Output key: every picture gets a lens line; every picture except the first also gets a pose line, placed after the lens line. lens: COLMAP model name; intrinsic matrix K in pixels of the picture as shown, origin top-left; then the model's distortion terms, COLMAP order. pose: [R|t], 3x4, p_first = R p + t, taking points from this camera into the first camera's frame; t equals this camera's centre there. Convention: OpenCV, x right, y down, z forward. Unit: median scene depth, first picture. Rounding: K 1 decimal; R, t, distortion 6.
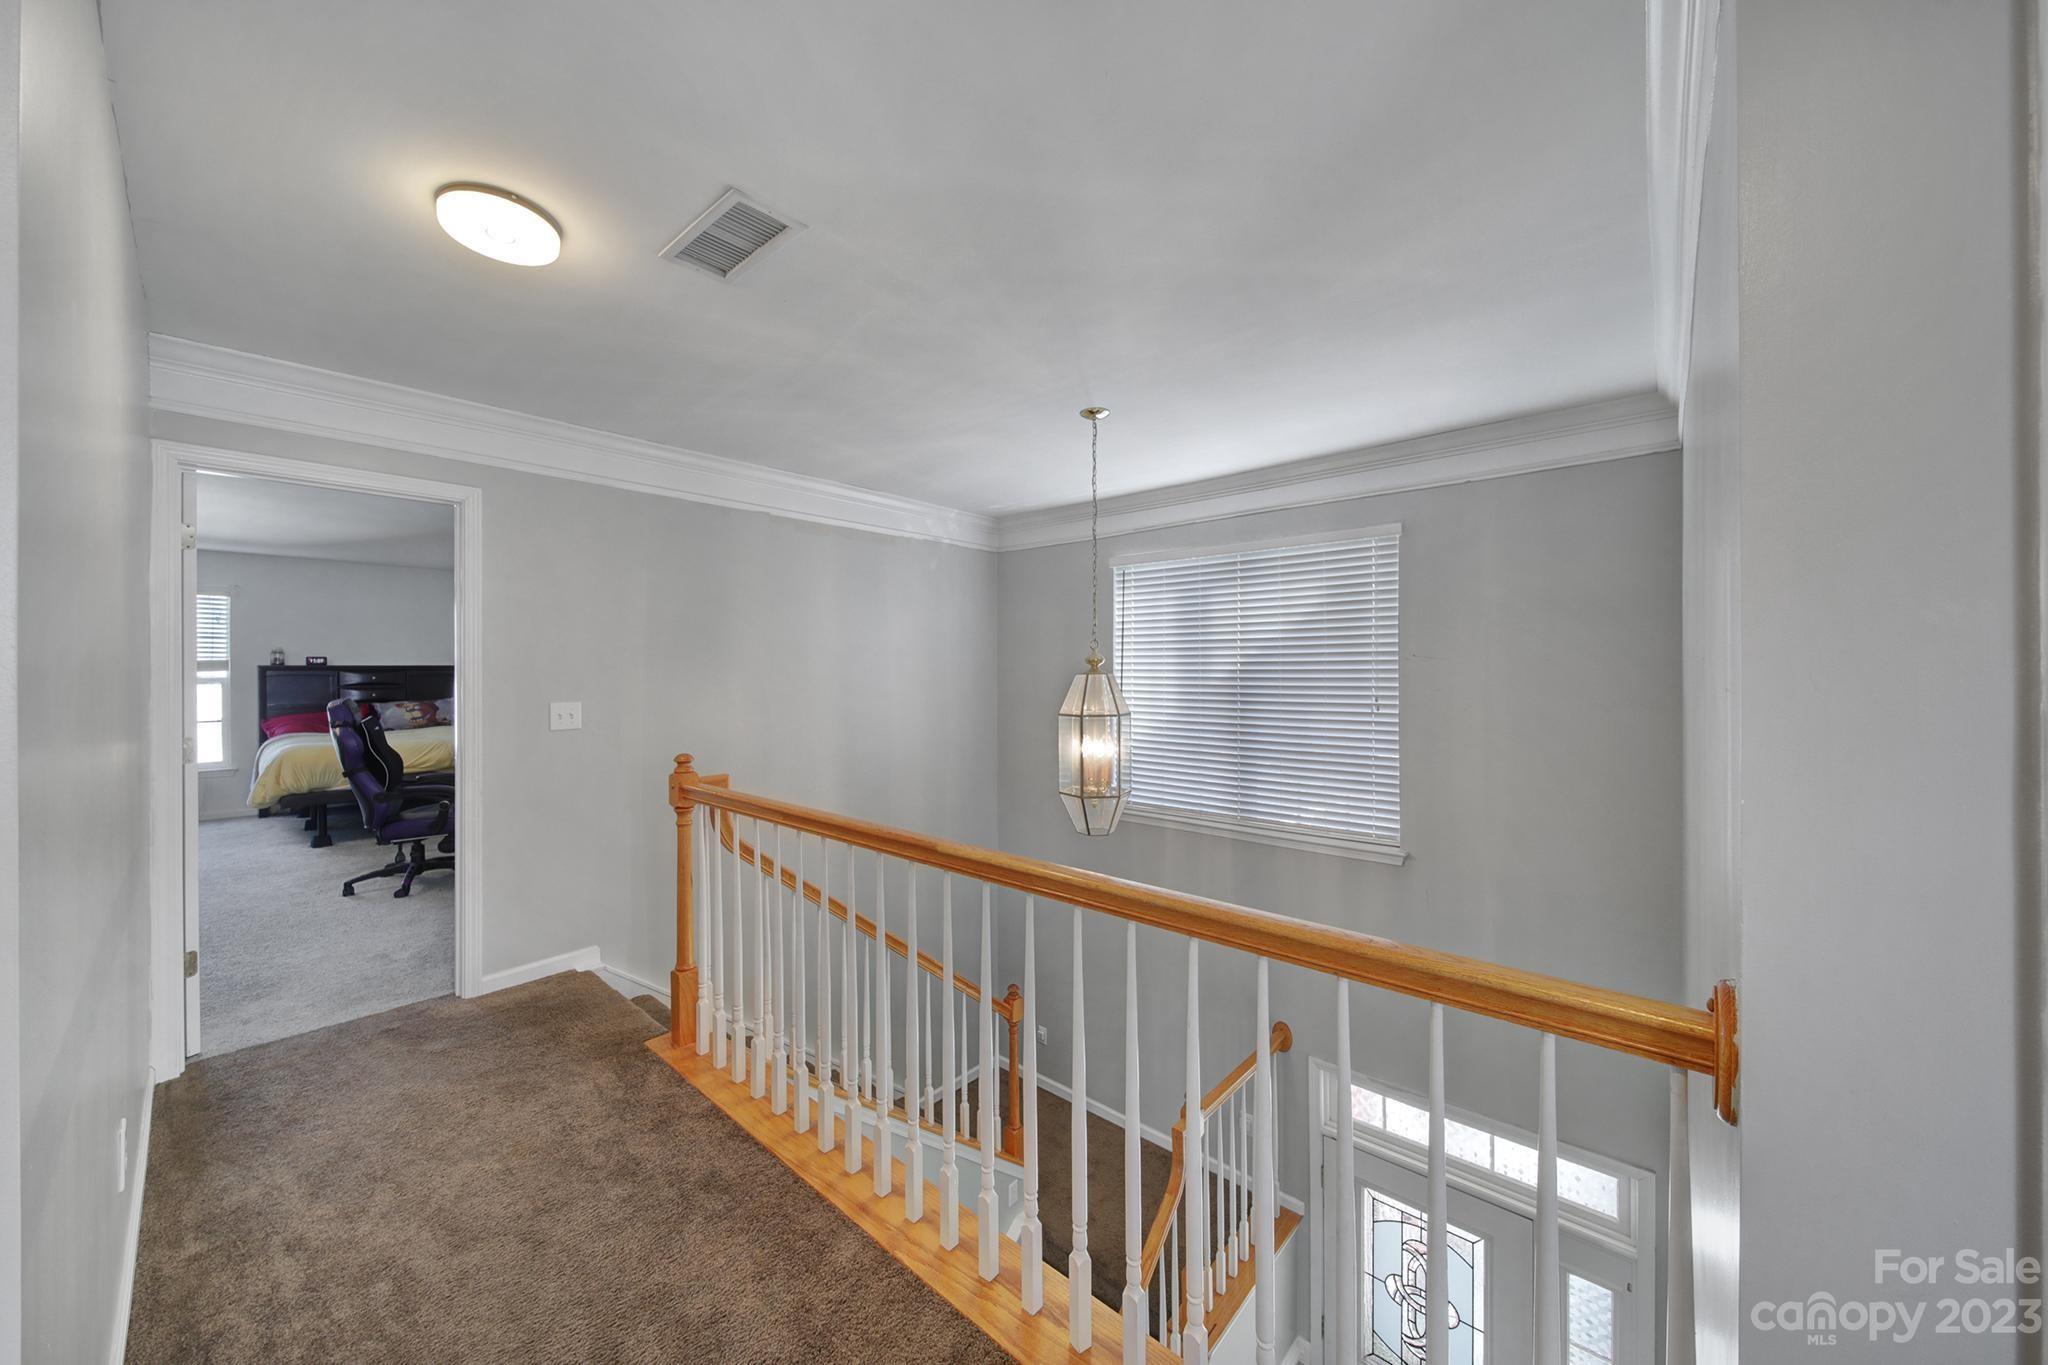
lens RADIAL K [[732.6, 0, 1022.5], [0, 732.6, 677.2], [0, 0, 1]] dist [0.001011, -0.000095]
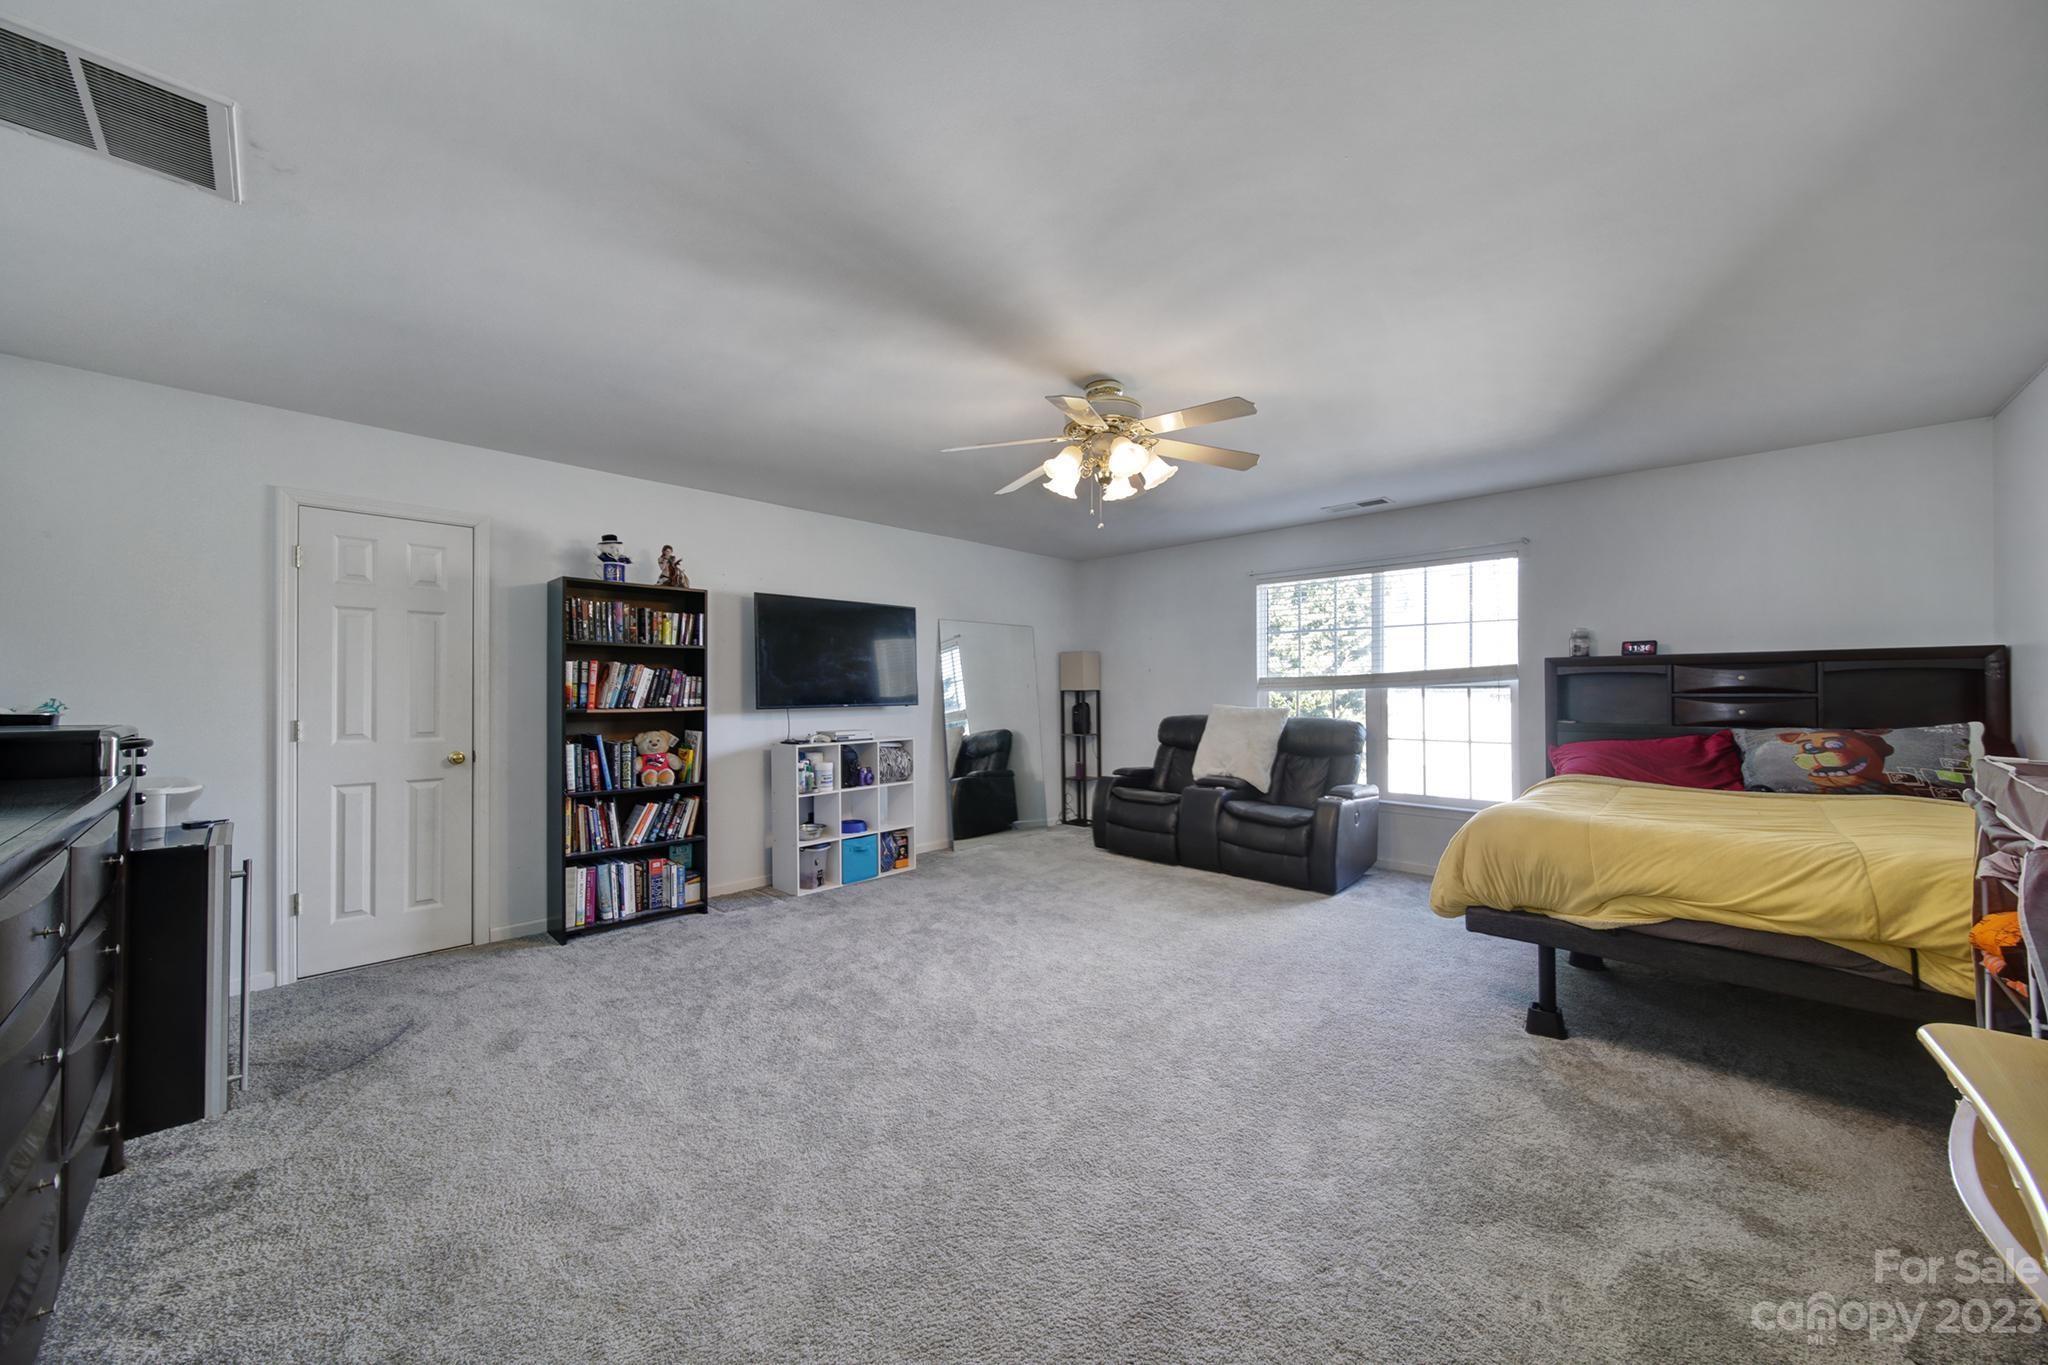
lens RADIAL K [[732.6, 0, 1022.7], [0, 732.6, 683.1], [0, 0, 1]] dist [0.001011, -0.000095]
pose [[-0.049587, -0.009224, -0.998727, -0.390180], [-0.003500, 0.999953, -0.009062, 0.011899], [0.998764, 0.003046, -0.049617, 0.570747]]
